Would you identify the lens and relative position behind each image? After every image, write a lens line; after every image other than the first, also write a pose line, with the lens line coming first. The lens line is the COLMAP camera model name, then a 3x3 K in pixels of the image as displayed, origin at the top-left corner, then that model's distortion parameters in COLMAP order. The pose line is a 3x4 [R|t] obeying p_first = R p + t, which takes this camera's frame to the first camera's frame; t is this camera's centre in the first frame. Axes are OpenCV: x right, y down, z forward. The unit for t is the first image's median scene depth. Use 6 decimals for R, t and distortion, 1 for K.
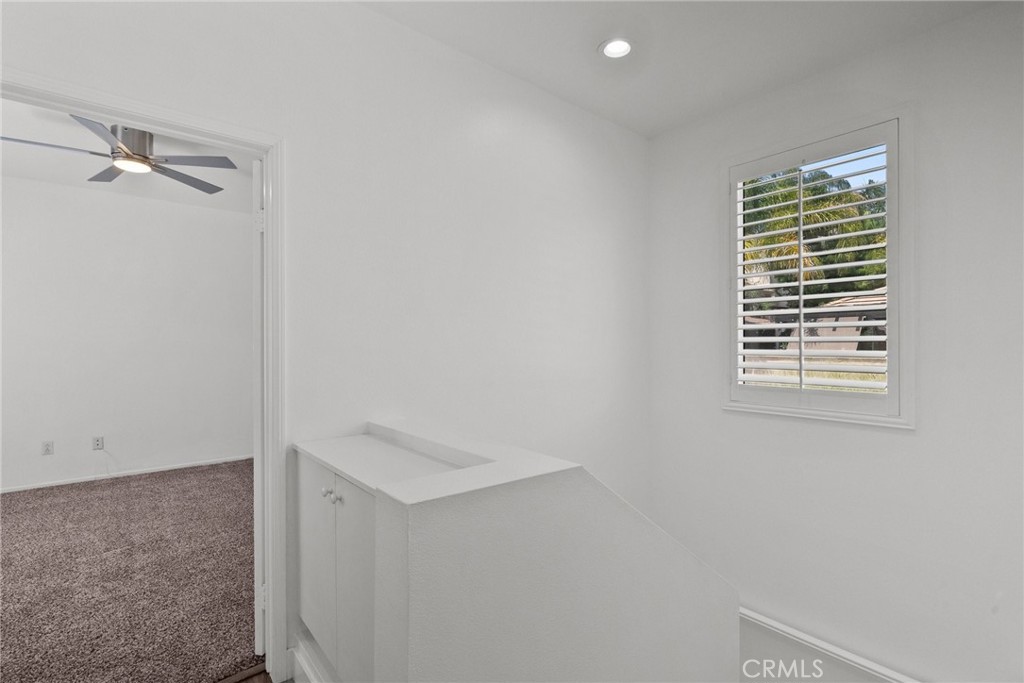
lens RADIAL K [[471.5, 0, 520.9], [0, 471.5, 347.0], [0, 0, 1]] dist [-0.006041, 0.002150]
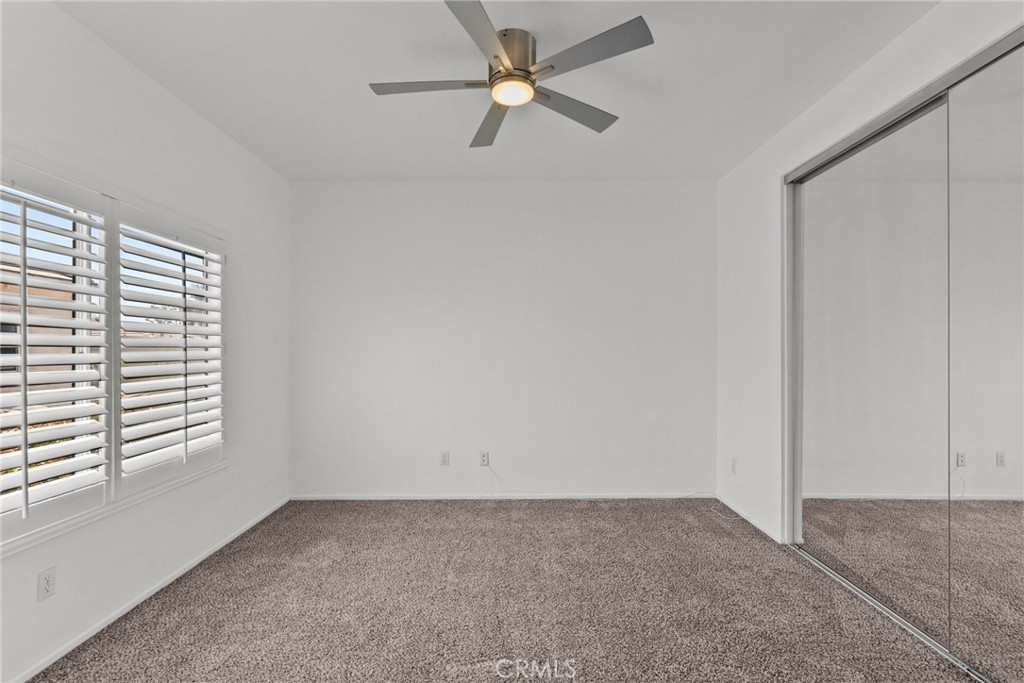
lens RADIAL K [[471.5, 0, 507.4], [0, 471.5, 341.3], [0, 0, 1]] dist [-0.006041, 0.002150]
pose [[0.758477, -0.012426, -0.651582, -0.329684], [-0.002648, 0.999751, -0.022148, -0.002381], [0.651695, 0.018524, 0.758255, 0.408220]]
